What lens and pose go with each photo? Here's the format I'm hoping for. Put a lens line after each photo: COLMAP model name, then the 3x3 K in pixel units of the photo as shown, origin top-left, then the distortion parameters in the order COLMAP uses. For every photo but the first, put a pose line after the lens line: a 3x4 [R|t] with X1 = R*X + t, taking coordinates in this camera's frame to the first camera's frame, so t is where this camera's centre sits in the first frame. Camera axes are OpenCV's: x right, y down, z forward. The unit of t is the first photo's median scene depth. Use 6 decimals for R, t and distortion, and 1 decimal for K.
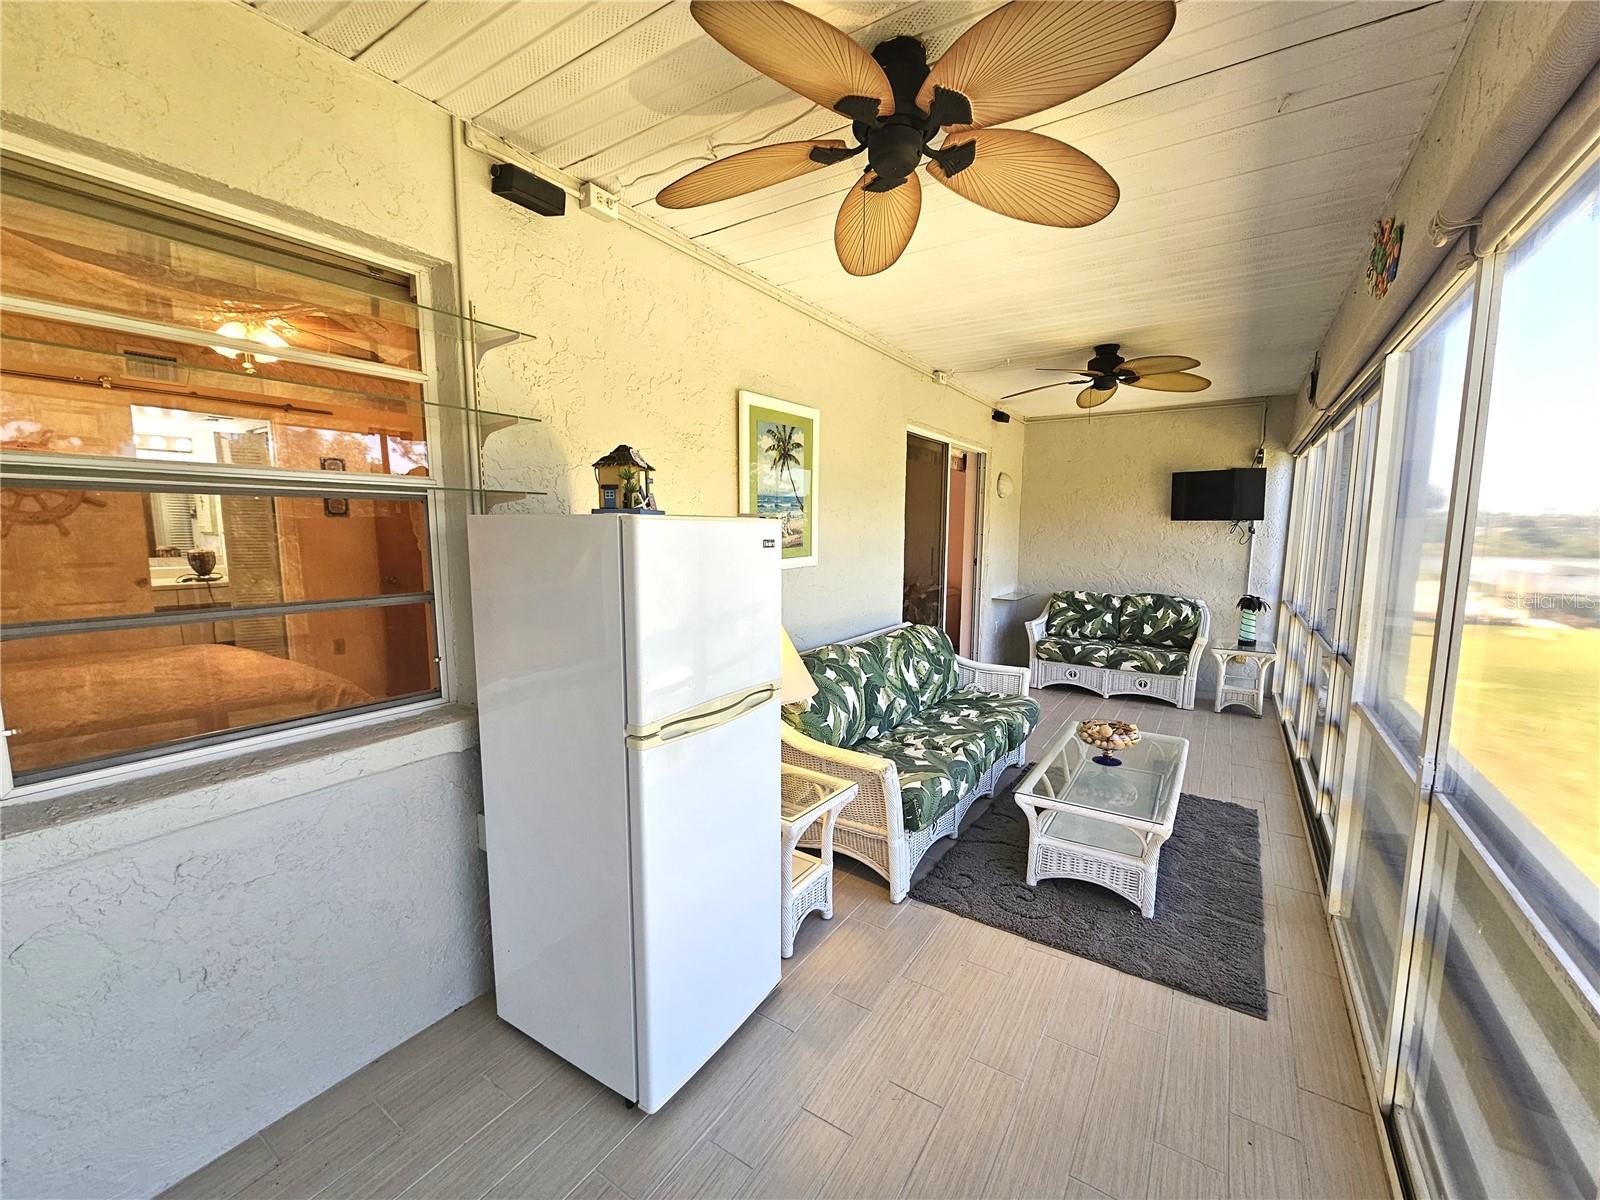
lens RADIAL K [[655.9, 0, 796.7], [0, 655.9, 608.5], [0, 0, 1]] dist [-0.004068, 0.000098]
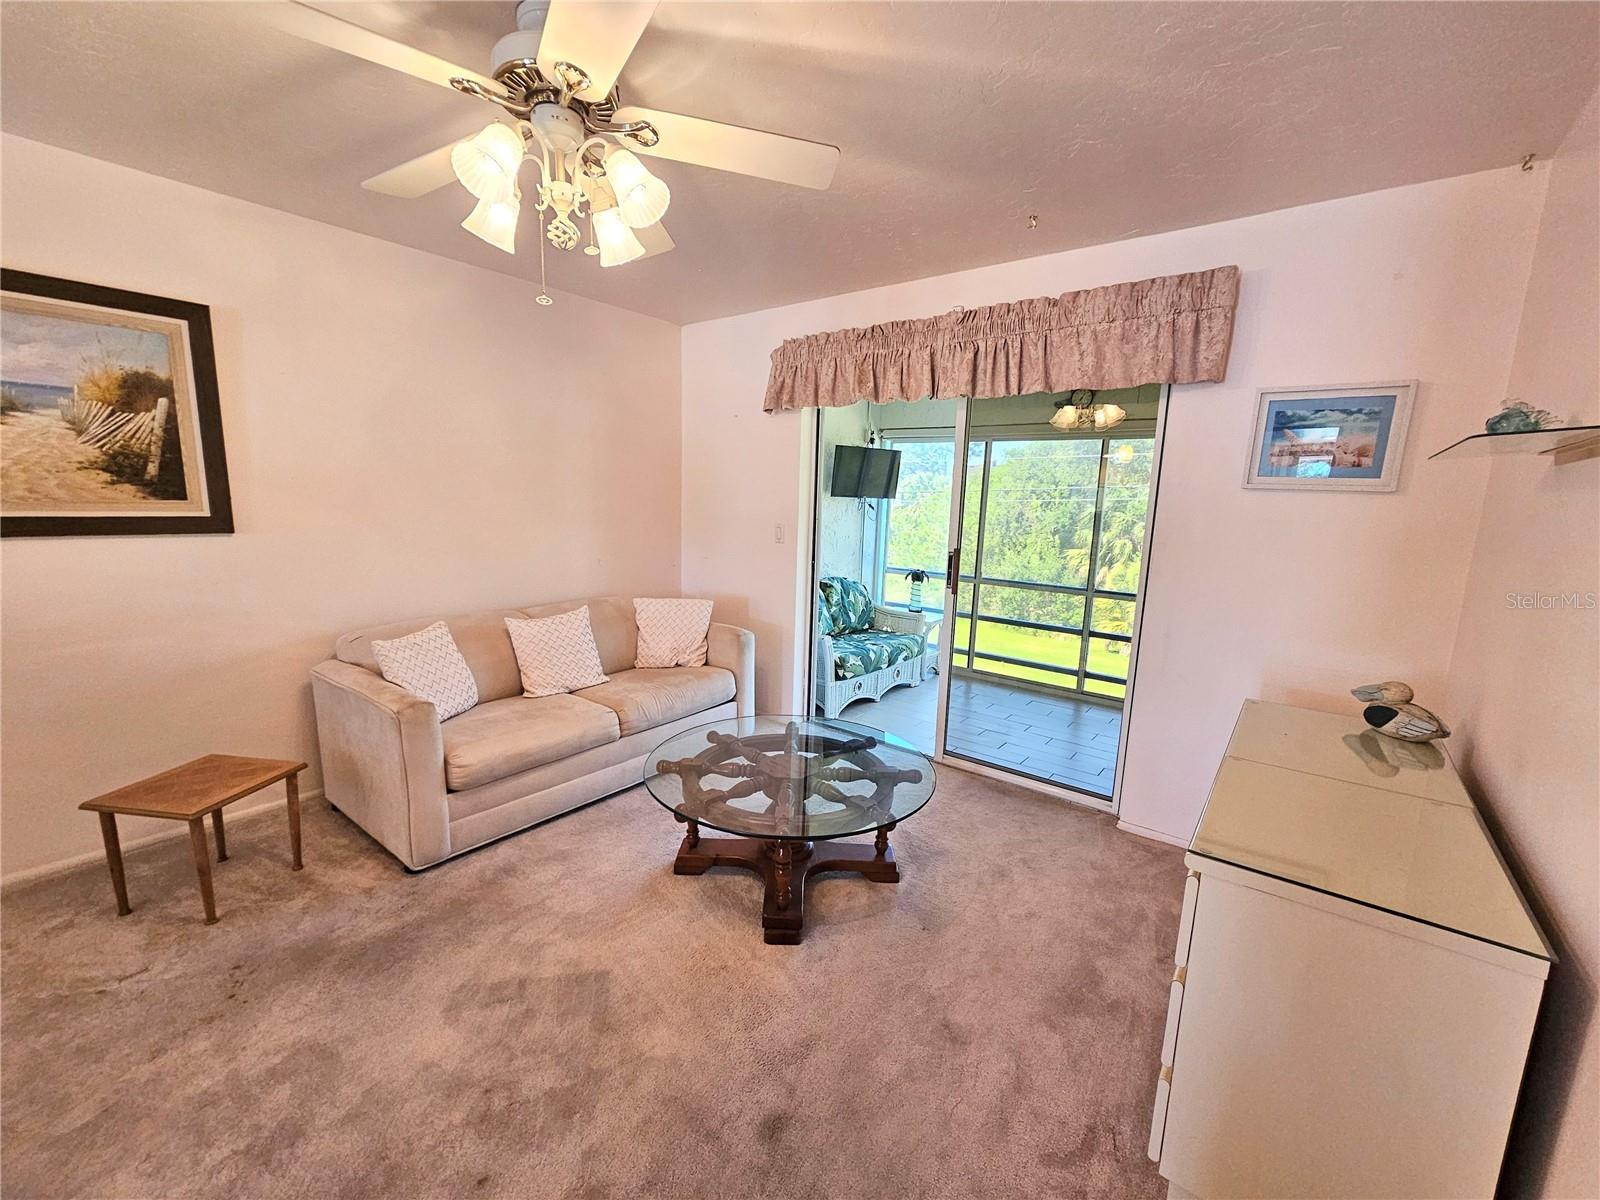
lens RADIAL K [[655.9, 0, 798.8], [0, 655.9, 611.8], [0, 0, 1]] dist [-0.004068, 0.000098]
pose [[0.094564, -0.175447, 0.979937, -0.575668], [0.087546, 0.982000, 0.167368, -0.207471], [-0.991662, 0.069962, 0.108222, 1.481964]]
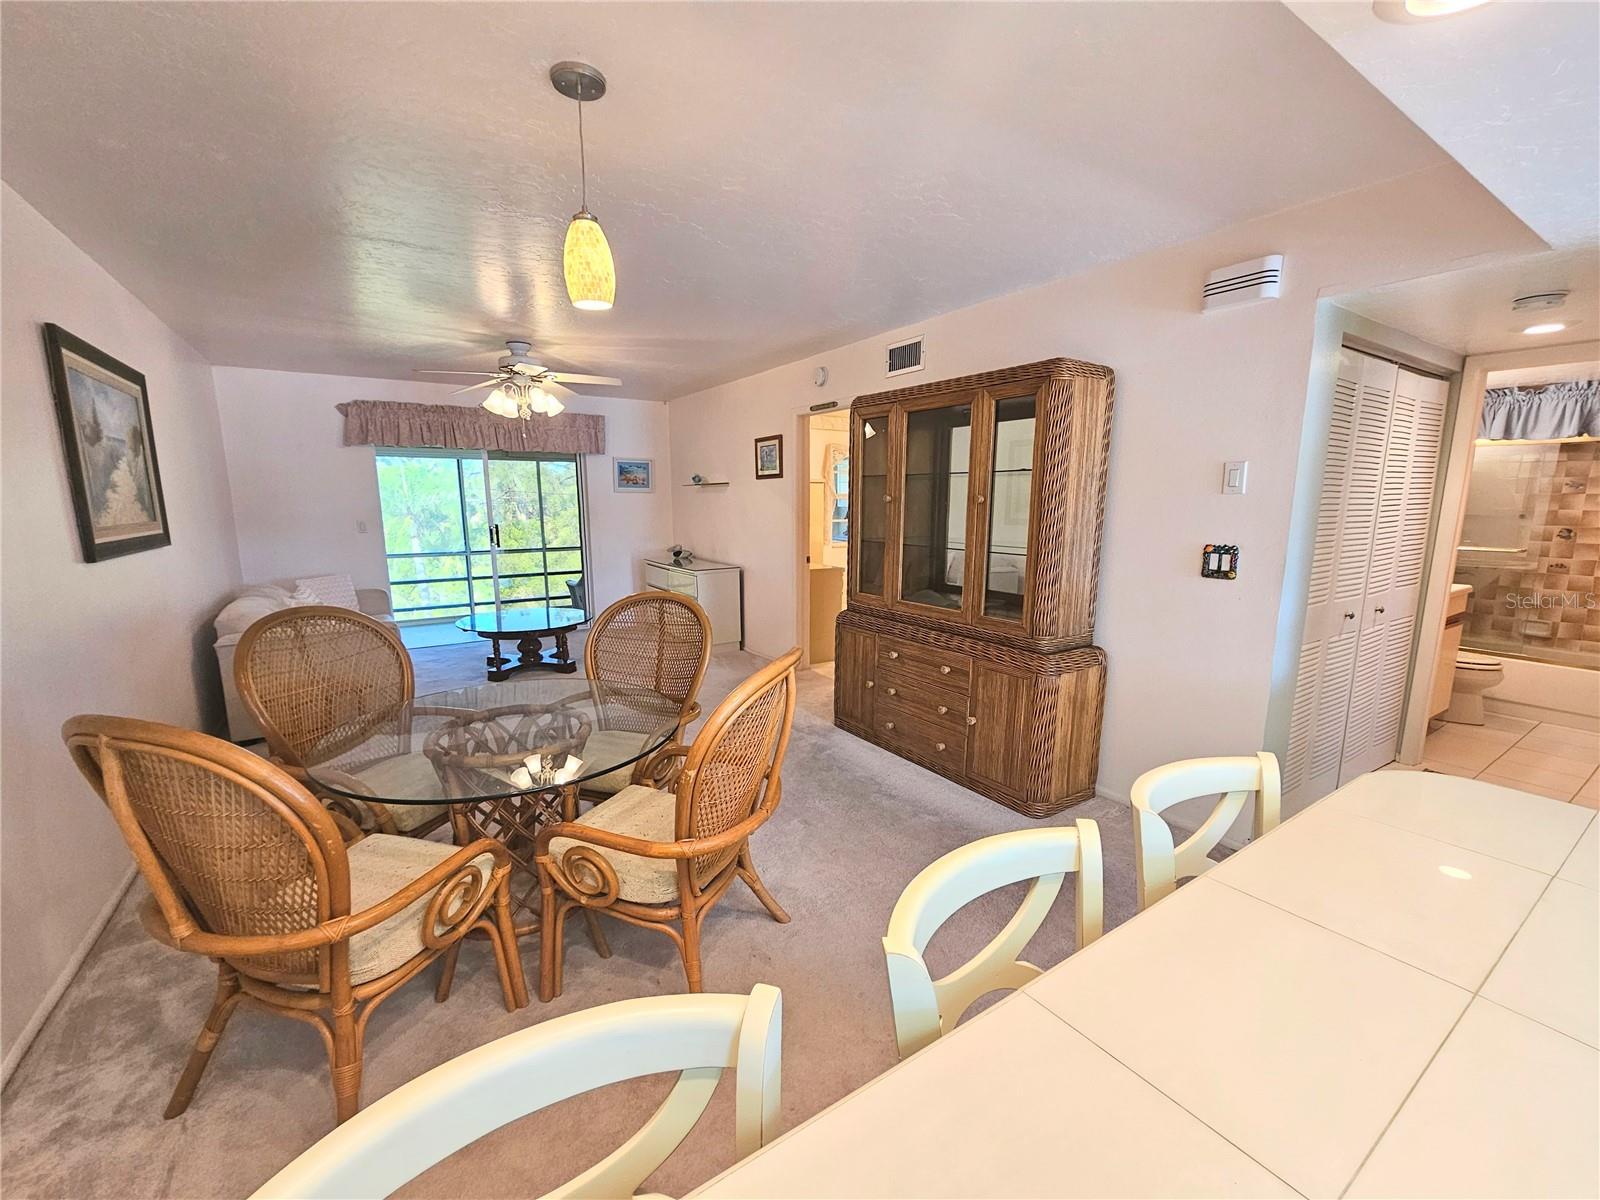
lens RADIAL K [[655.9, 0, 797.8], [0, 655.9, 607.6], [0, 0, 1]] dist [-0.004068, 0.000098]
pose [[-0.915897, -0.071041, 0.395076, -1.083088], [0.044191, 0.960388, 0.275141, -0.347709], [-0.398973, 0.269460, -0.876477, 2.571152]]
